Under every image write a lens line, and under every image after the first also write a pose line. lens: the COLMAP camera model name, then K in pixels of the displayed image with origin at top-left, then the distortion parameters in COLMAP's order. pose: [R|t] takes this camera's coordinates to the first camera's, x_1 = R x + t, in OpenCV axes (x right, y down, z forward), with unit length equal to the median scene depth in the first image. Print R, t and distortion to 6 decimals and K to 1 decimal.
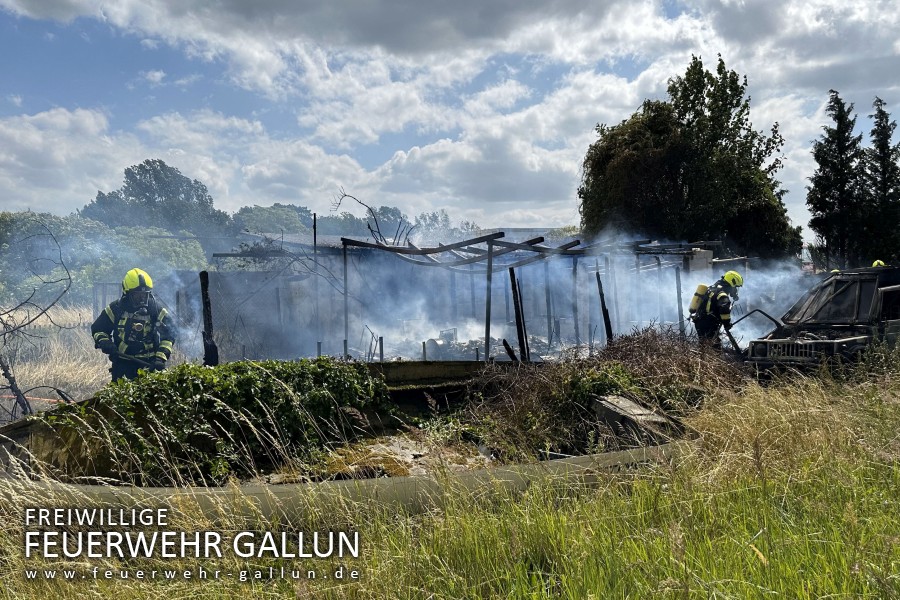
lens RADIAL K [[806.4, 0, 459.9], [0, 806.4, 300.9], [0, 0, 1]] dist [0.102618, -0.035802]
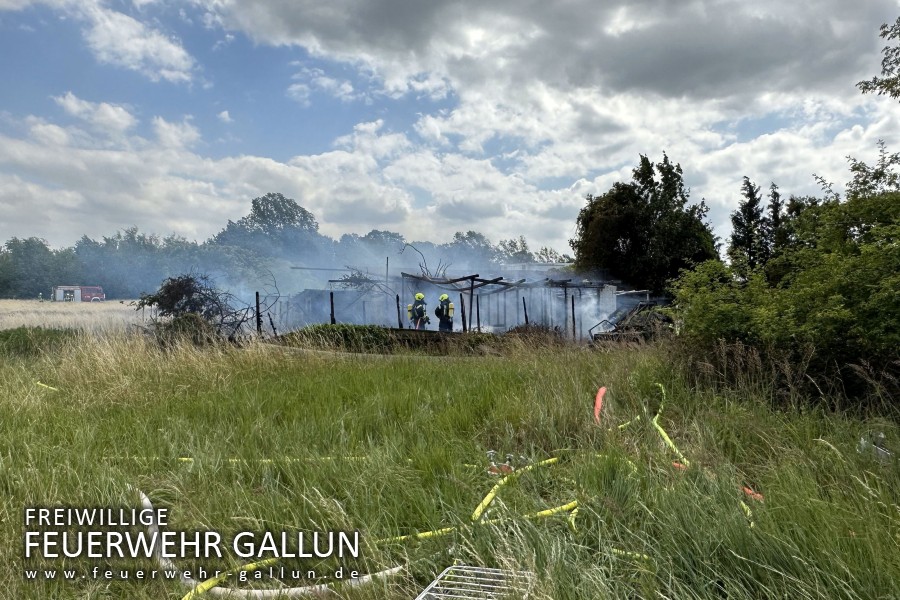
lens RADIAL K [[774.2, 0, 449.3], [0, 774.2, 303.1], [0, 0, 1]] dist [0.001153, -0.004297]
pose [[0.991943, 0.026283, -0.123928, 0.106659], [-0.028988, 0.999378, -0.020075, 0.010218], [0.123324, 0.023506, 0.992088, -0.408121]]
